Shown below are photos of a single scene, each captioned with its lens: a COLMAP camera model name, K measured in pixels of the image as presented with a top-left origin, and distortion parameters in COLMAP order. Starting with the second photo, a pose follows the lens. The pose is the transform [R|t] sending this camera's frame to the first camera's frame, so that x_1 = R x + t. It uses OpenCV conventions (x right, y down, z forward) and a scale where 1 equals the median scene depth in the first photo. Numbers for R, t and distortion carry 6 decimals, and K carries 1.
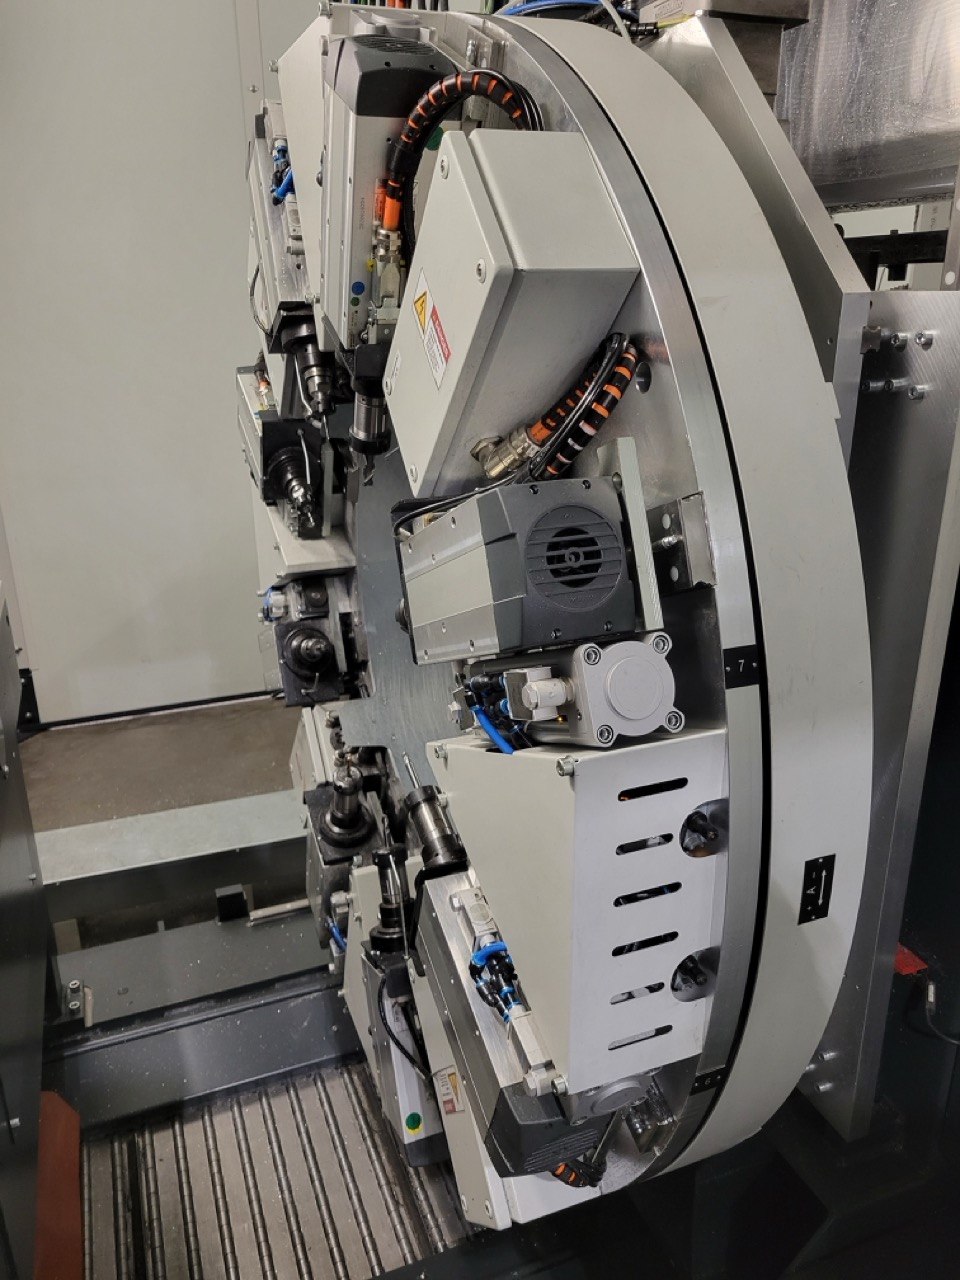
lens RADIAL K [[969.0, 0, 472.3], [0, 969.0, 641.3], [0, 0, 1]] dist [0.065534, -0.011798]
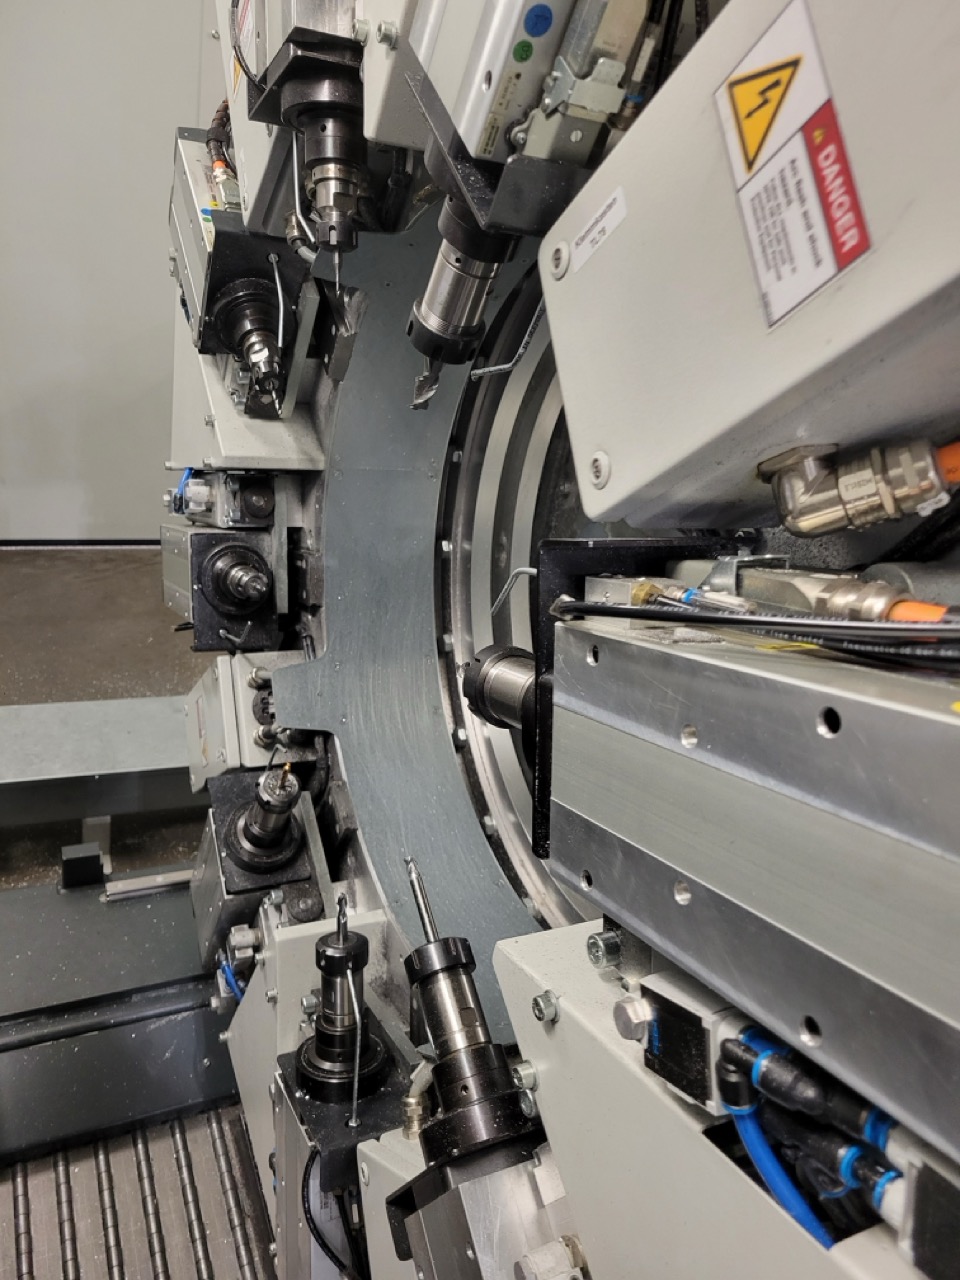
lens RADIAL K [[969.7, 0, 484.9], [0, 969.7, 635.6], [0, 0, 1]] dist [0.066065, -0.044660]
pose [[0.978343, 0.144281, 0.148416, -0.094625], [-0.165911, 0.975349, 0.145491, -0.083935], [-0.123766, -0.166964, 0.978164, 0.290751]]
